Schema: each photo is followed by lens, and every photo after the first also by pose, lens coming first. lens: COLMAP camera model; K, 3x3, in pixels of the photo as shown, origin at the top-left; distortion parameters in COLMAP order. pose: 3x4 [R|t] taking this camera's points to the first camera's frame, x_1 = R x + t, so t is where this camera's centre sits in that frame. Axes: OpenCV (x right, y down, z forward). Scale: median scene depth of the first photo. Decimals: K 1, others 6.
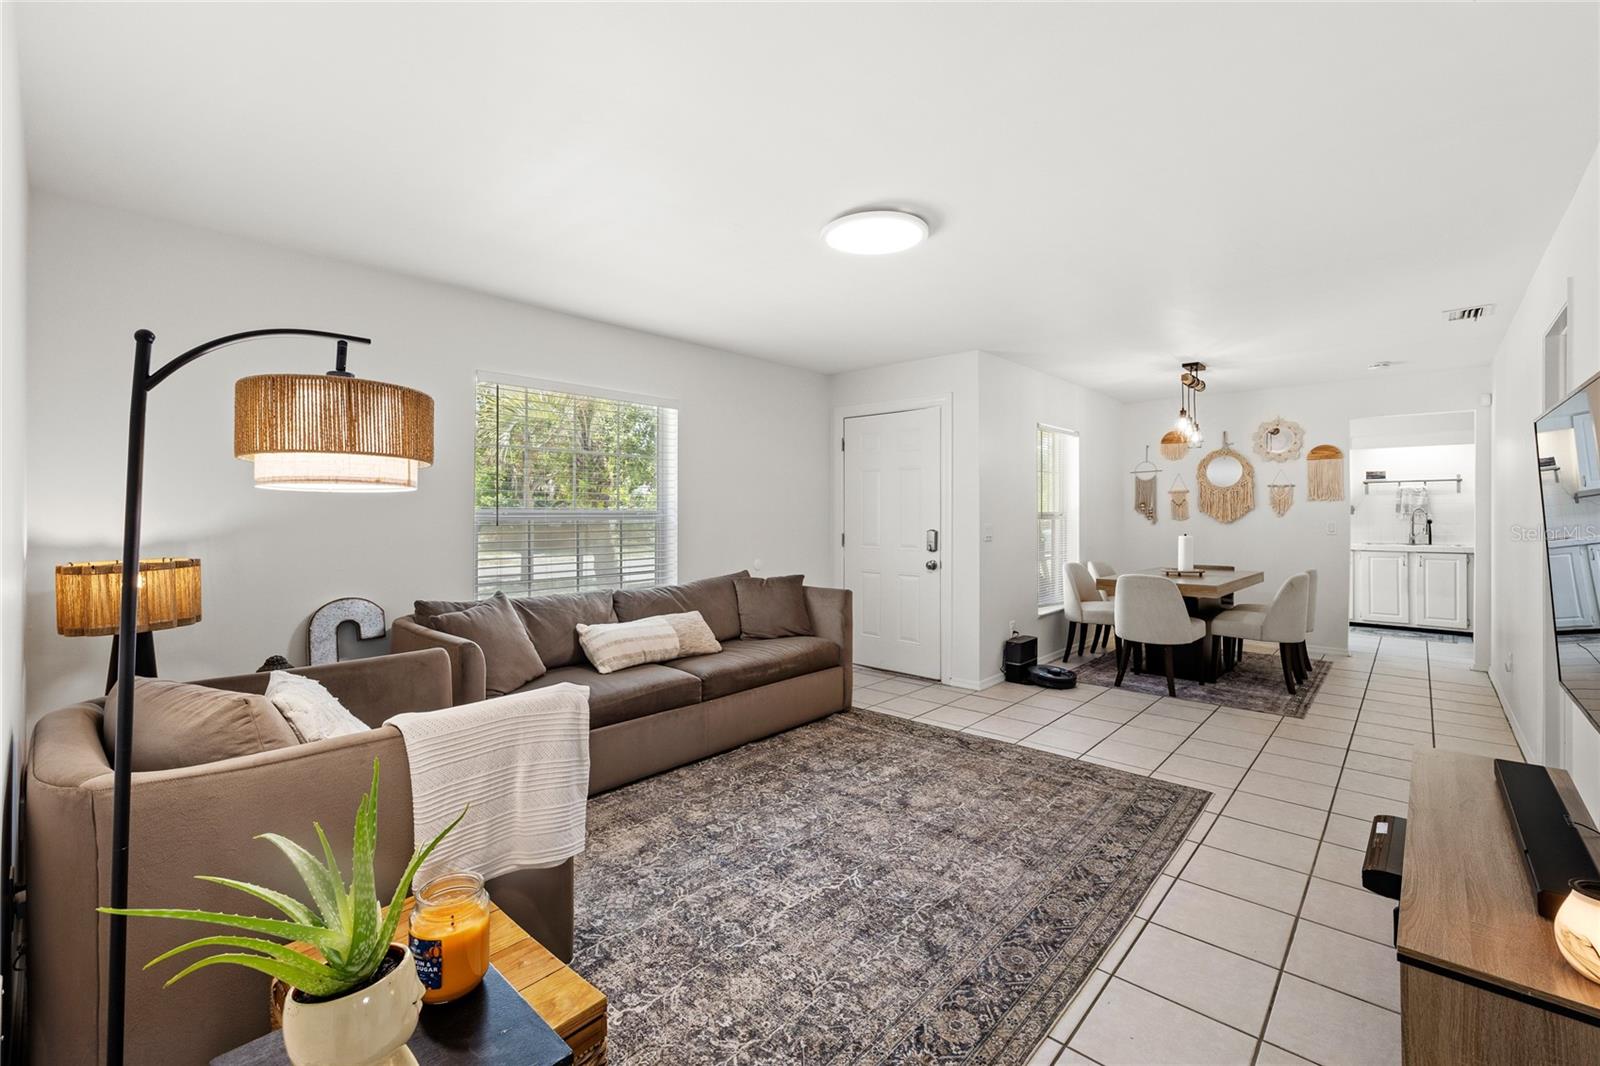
lens RADIAL K [[689.0, 0, 783.4], [0, 689.0, 514.7], [0, 0, 1]] dist [-0.001956, 0.001512]
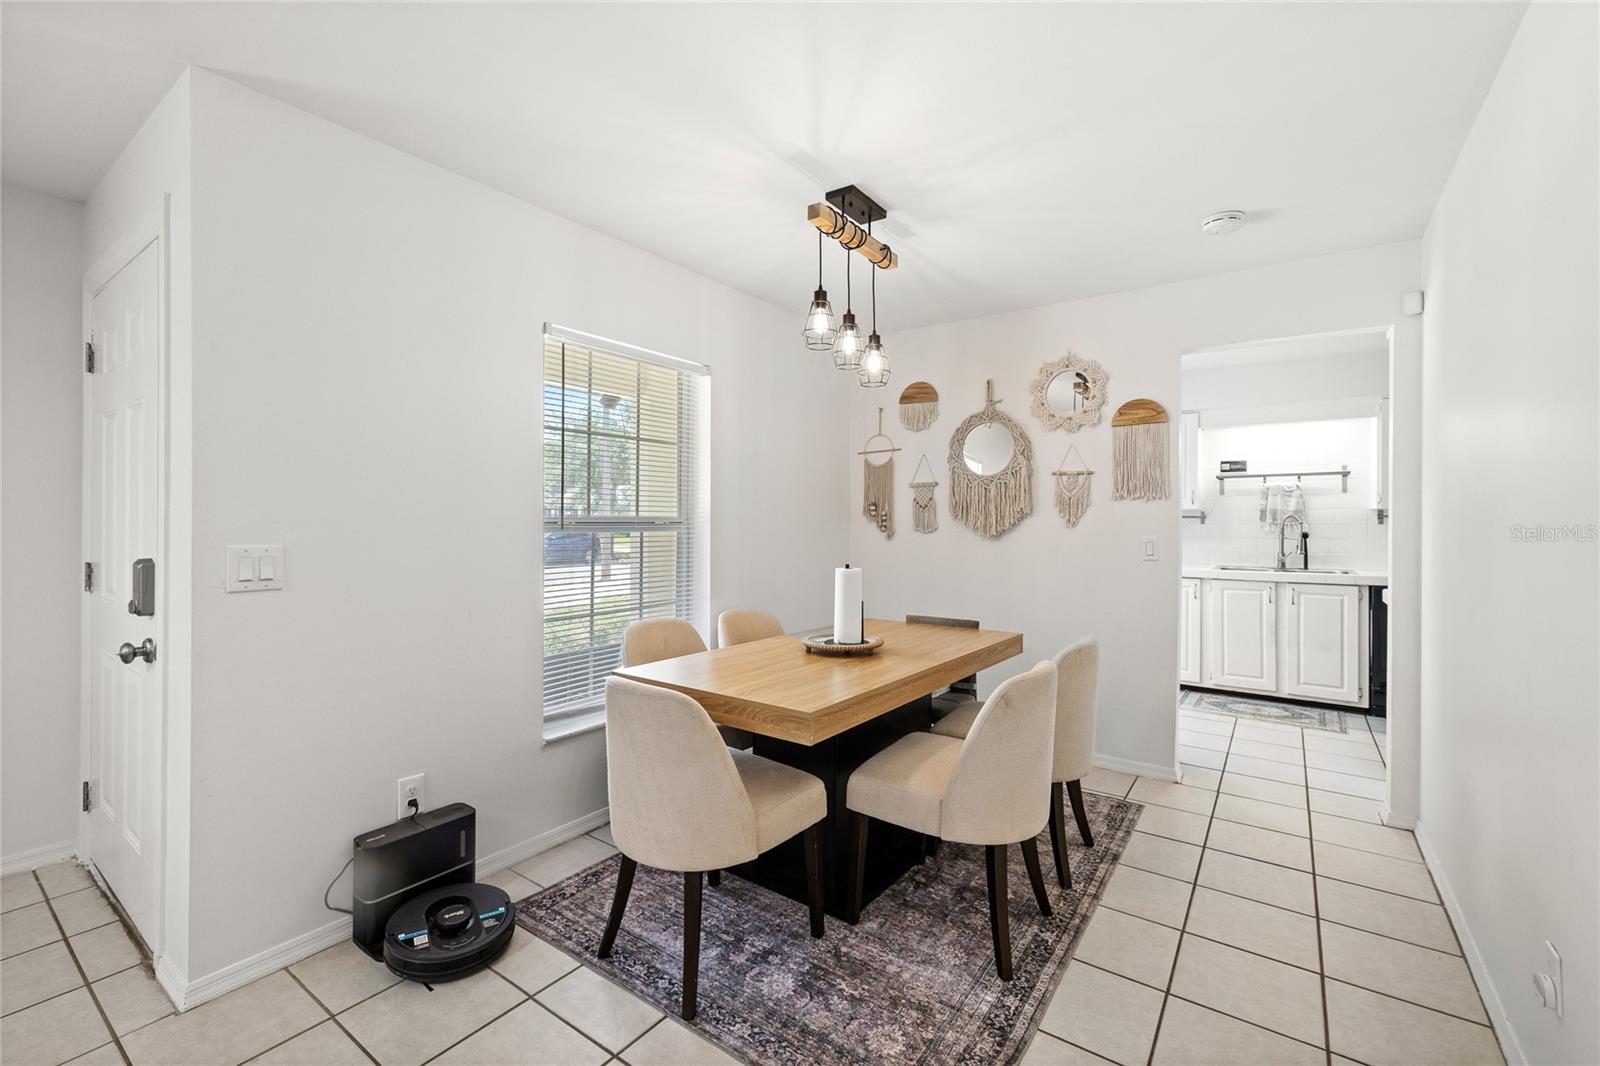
lens RADIAL K [[689.0, 0, 788.8], [0, 689.0, 519.5], [0, 0, 1]] dist [-0.001956, 0.001512]
pose [[0.992965, 0.005913, 0.118261, 0.392321], [-0.005713, 0.999982, -0.002029, -0.001296], [-0.118271, 0.001340, 0.992980, 0.429542]]
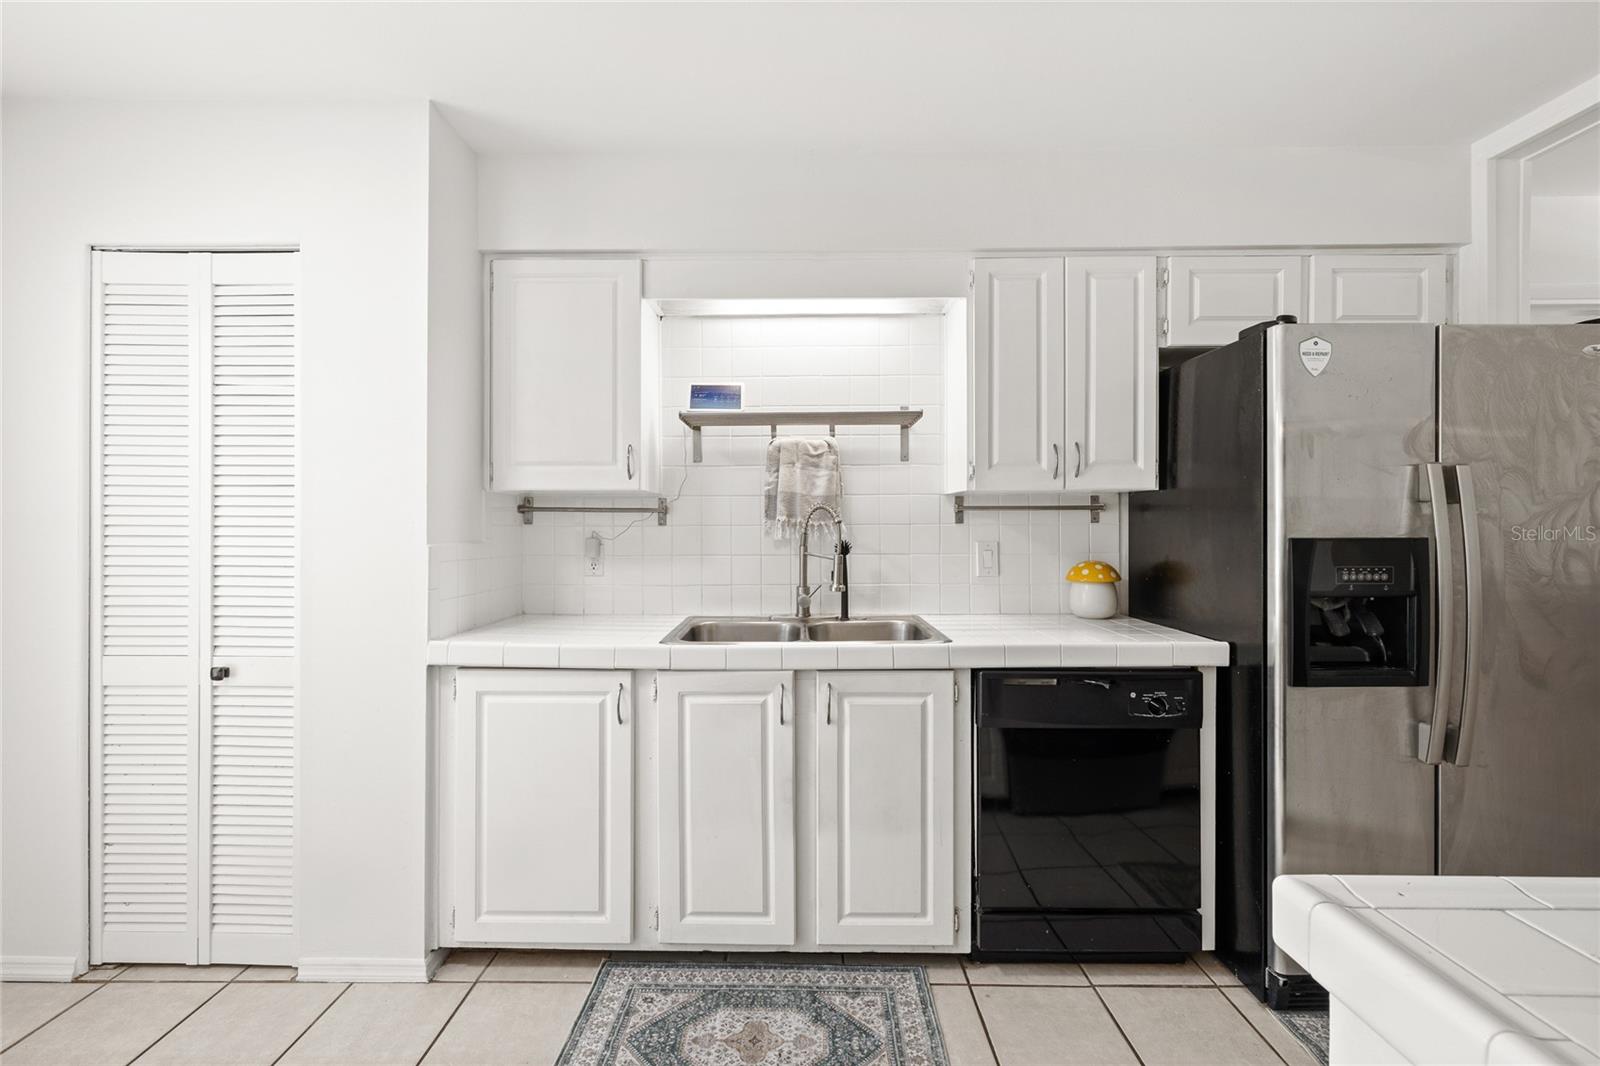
lens RADIAL K [[689.0, 0, 792.9], [0, 689.0, 526.8], [0, 0, 1]] dist [-0.001956, 0.001512]
pose [[0.738881, -0.002039, 0.673833, 0.775466], [-0.001389, 0.999989, 0.004550, -0.001357], [-0.673835, -0.004298, 0.738870, 0.856844]]
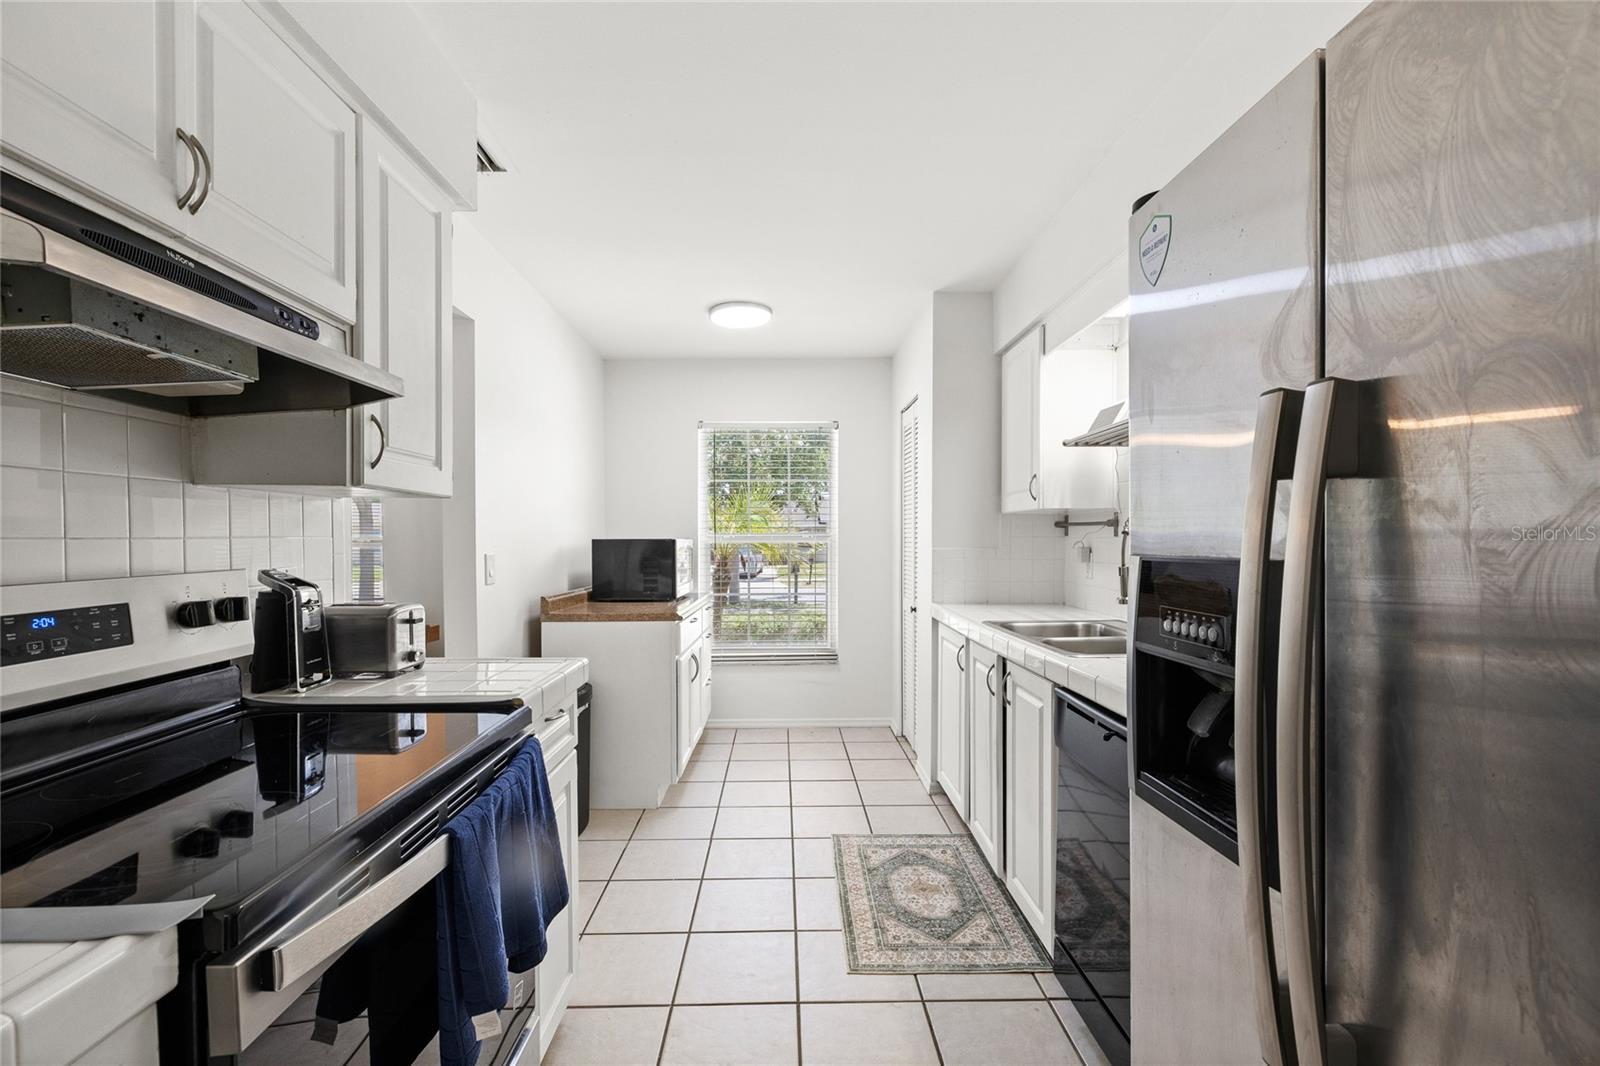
lens RADIAL K [[689.0, 0, 798.1], [0, 689.0, 541.1], [0, 0, 1]] dist [-0.001956, 0.001512]
pose [[0.692078, -0.004693, -0.721808, 1.119864], [0.009950, 0.999946, 0.003039, -0.000792], [0.721754, -0.009285, 0.692087, 0.759366]]
